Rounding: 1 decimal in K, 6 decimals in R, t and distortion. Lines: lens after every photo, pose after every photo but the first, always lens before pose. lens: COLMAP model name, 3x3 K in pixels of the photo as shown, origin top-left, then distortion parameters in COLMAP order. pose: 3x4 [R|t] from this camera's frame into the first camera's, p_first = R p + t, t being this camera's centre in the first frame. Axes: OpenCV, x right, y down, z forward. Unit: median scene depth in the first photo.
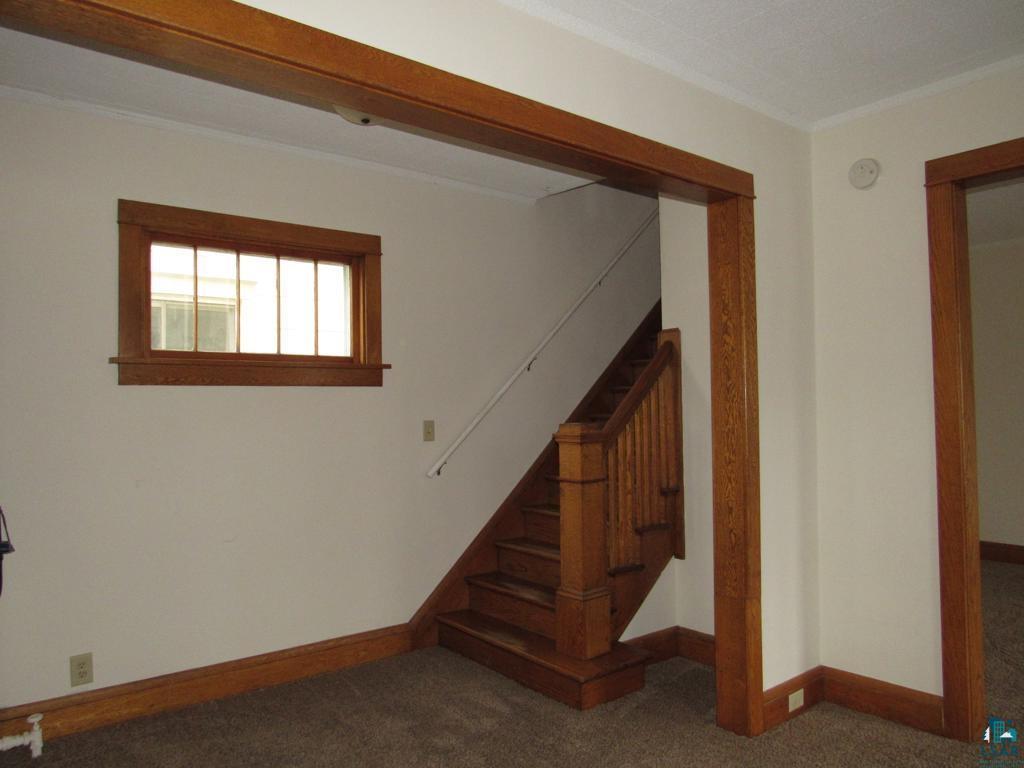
lens RADIAL K [[722.0, 0, 513.1], [0, 722.0, 384.6], [0, 0, 1]] dist [-0.035600, 0.008887]
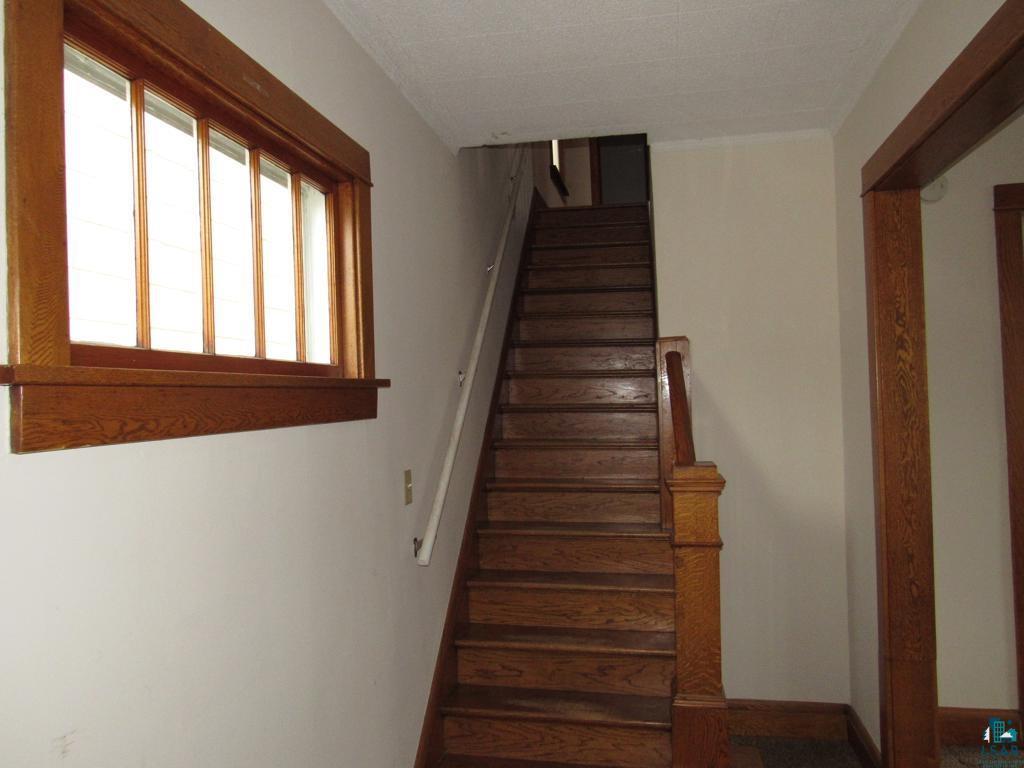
lens RADIAL K [[722.0, 0, 511.3], [0, 722.0, 381.9], [0, 0, 1]] dist [-0.035600, 0.008887]
pose [[0.780239, 0.001057, 0.625480, -0.582124], [0.004025, 0.999969, -0.006710, -0.027894], [-0.625468, 0.007753, 0.780211, 0.632719]]
